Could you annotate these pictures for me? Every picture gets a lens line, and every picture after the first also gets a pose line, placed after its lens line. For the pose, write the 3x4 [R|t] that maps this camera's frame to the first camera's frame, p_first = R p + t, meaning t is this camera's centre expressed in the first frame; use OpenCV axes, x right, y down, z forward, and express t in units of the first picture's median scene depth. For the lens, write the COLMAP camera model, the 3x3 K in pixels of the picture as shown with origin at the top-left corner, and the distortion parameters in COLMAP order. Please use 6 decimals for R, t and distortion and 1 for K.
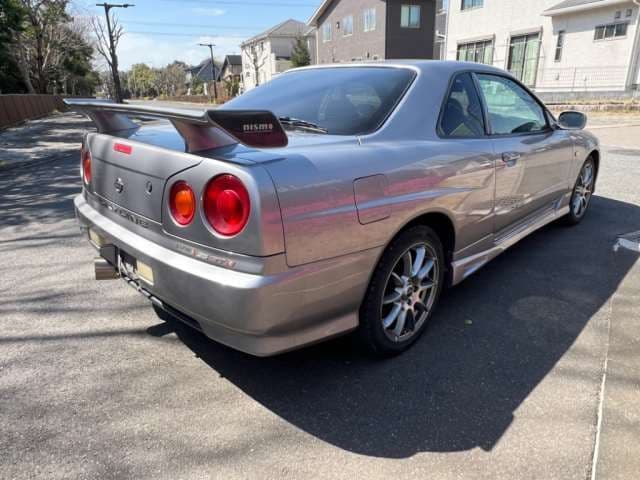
lens RADIAL K [[439.7, 0, 321.8], [0, 439.7, 269.3], [0, 0, 1]] dist [0.001367, 0.004318]
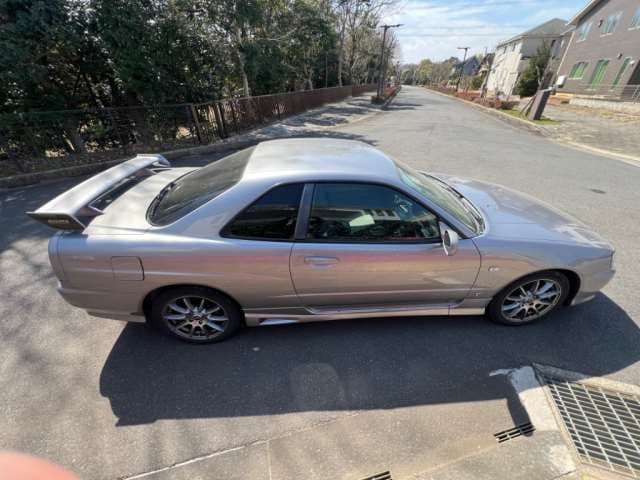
lens RADIAL K [[265.2, 0, 322.7], [0, 265.2, 254.2], [0, 0, 1]] dist [-0.000771, -0.000108]
pose [[0.734232, 0.400761, -0.547991, 0.602994], [-0.270664, 0.913052, 0.305087, -0.362346], [0.622611, -0.075683, 0.778863, 0.326374]]
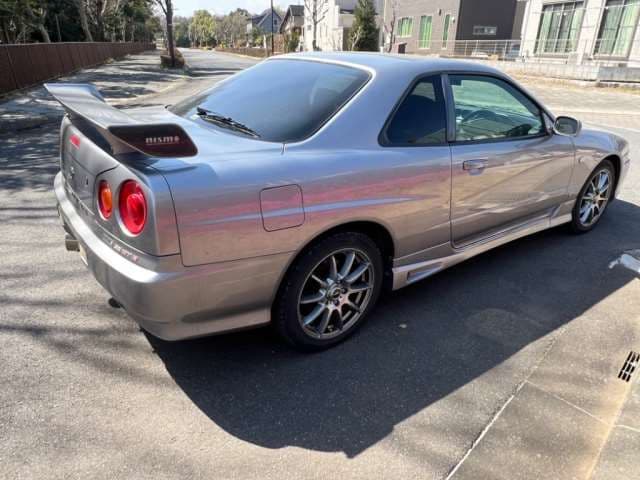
lens RADIAL K [[462.0, 0, 320.1], [0, 462.0, 276.8], [0, 0, 1]] dist [0.005315, -0.002705]
pose [[0.986992, 0.107992, -0.119100, 0.174681], [-0.097696, 0.991215, 0.089149, -0.050290], [0.127681, -0.076354, 0.988872, -0.054857]]
